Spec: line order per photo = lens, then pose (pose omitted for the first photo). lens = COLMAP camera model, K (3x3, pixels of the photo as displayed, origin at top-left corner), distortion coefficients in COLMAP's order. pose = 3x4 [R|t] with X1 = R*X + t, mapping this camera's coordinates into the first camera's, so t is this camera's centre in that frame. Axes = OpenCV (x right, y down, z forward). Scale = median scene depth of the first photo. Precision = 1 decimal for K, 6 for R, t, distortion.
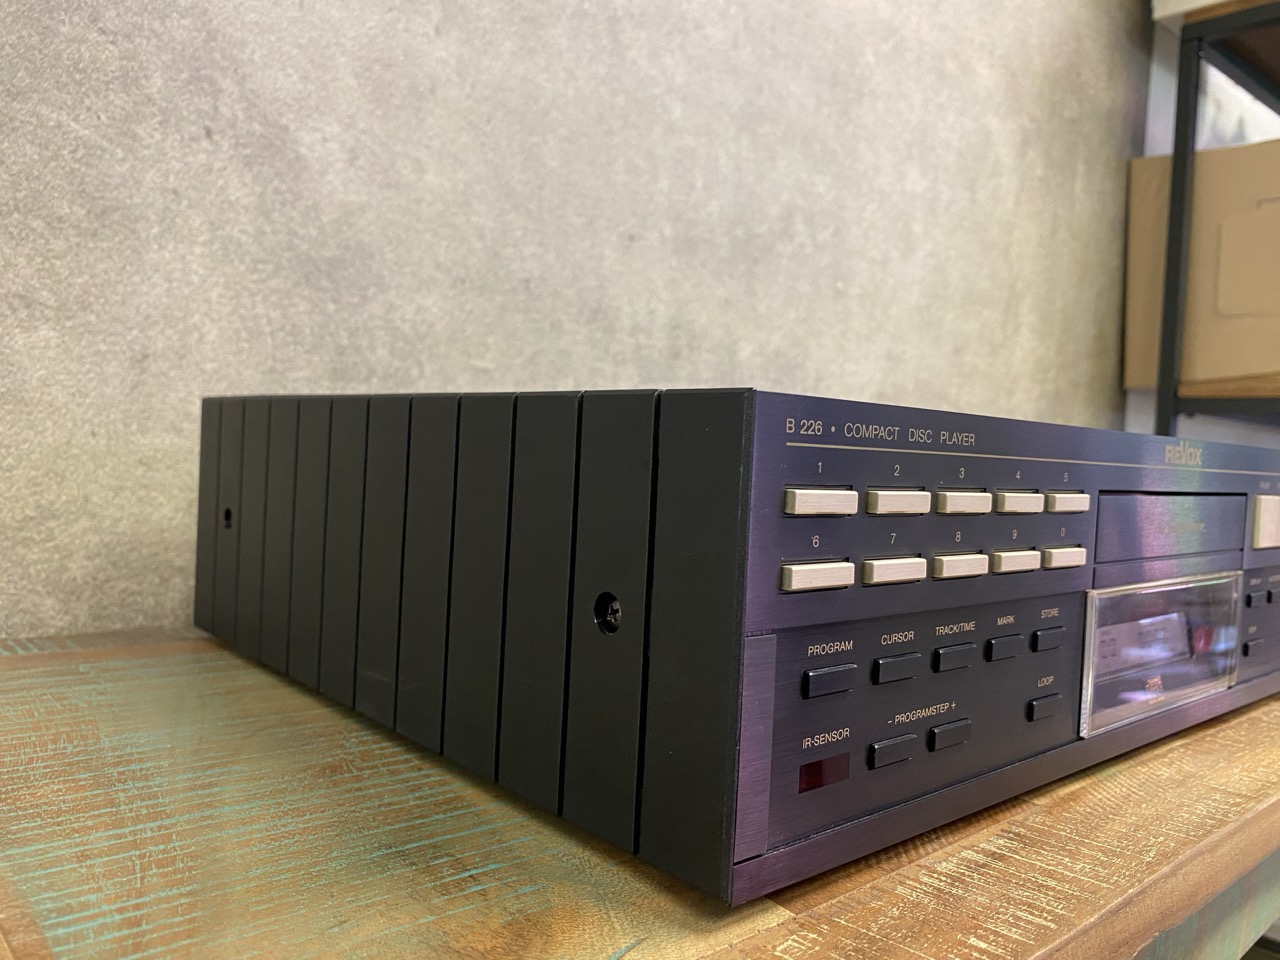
lens RADIAL K [[995.2, 0, 640.0], [0, 995.2, 480.0], [0, 0, 1]] dist [-0.021149, 0.011929]
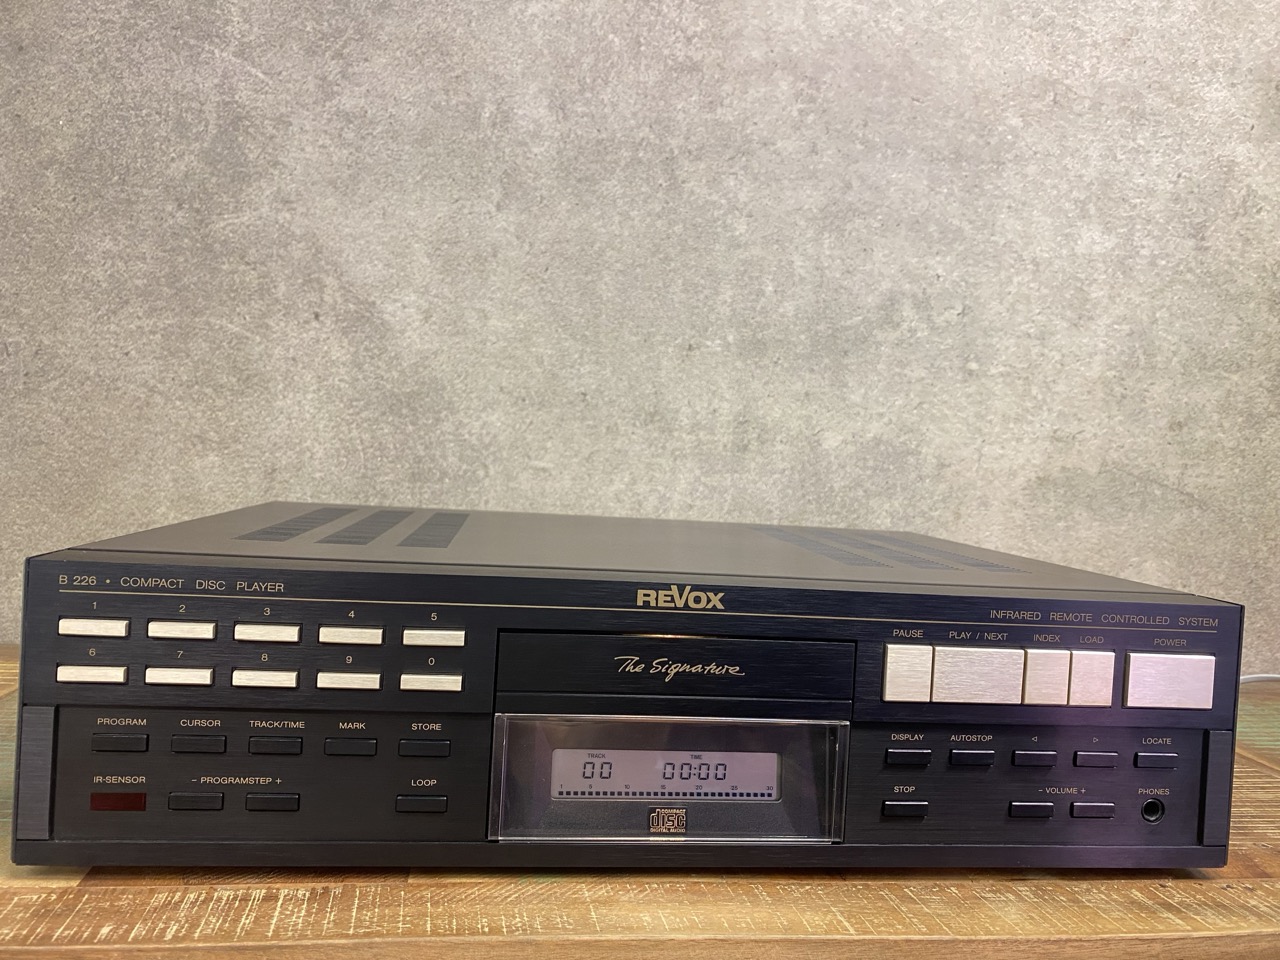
lens RADIAL K [[984.6, 0, 640.0], [0, 984.6, 480.0], [0, 0, 1]] dist [-0.001577, 0.001922]
pose [[0.825825, 0.012443, -0.563790, 0.752272], [-0.032257, 0.999162, -0.025197, -0.084920], [0.563004, 0.038994, 0.825534, 0.075998]]
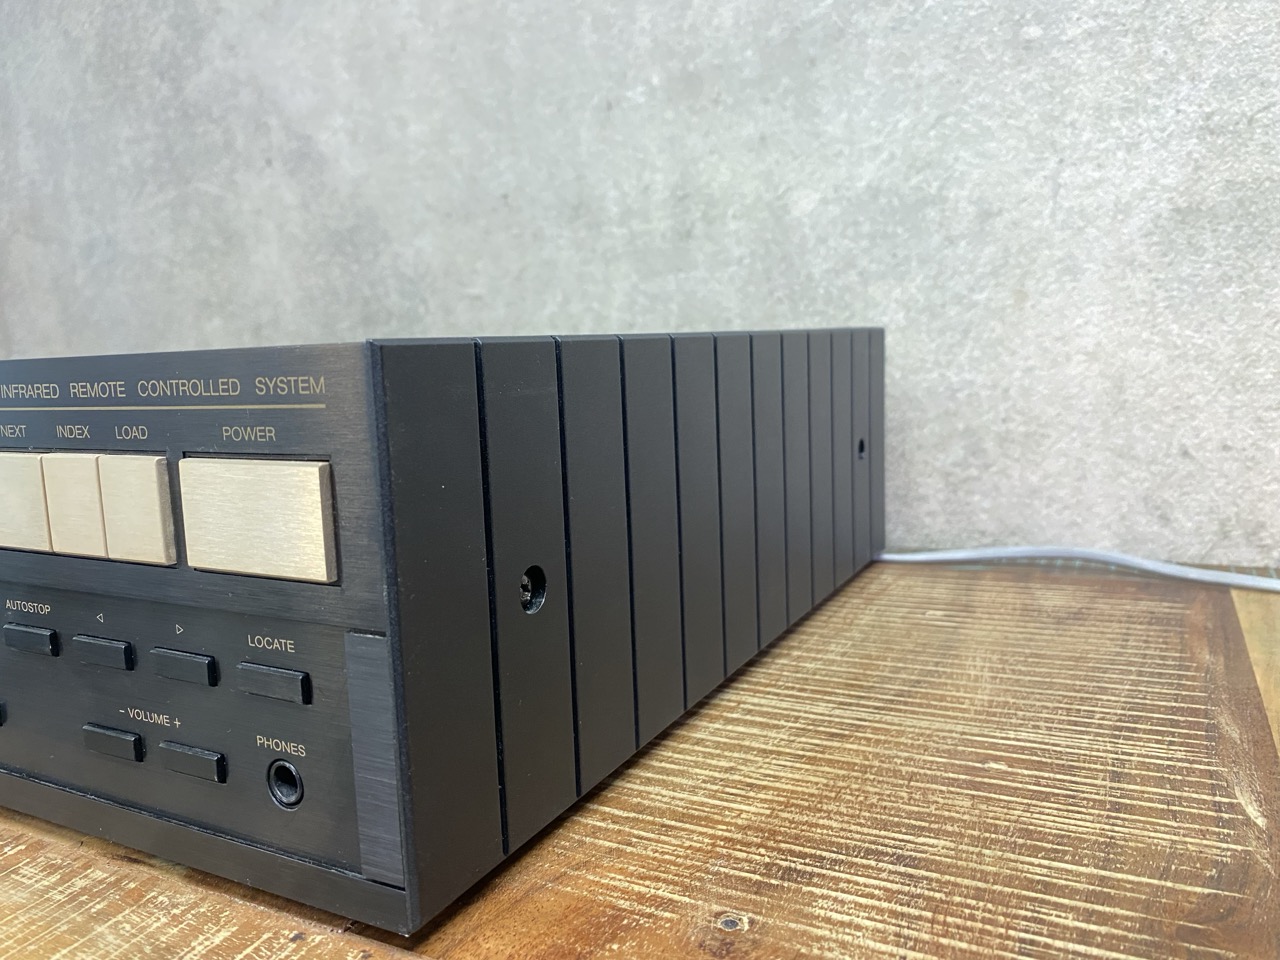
lens RADIAL K [[1000.2, 0, 639.2], [0, 1000.2, 472.9], [0, 0, 1]] dist [-0.045011, 0.047064]
pose [[0.345809, 0.057914, -0.936516, 1.044107], [0.029892, 0.996907, 0.072687, 0.000890], [0.937829, -0.053130, 0.343008, 0.952276]]
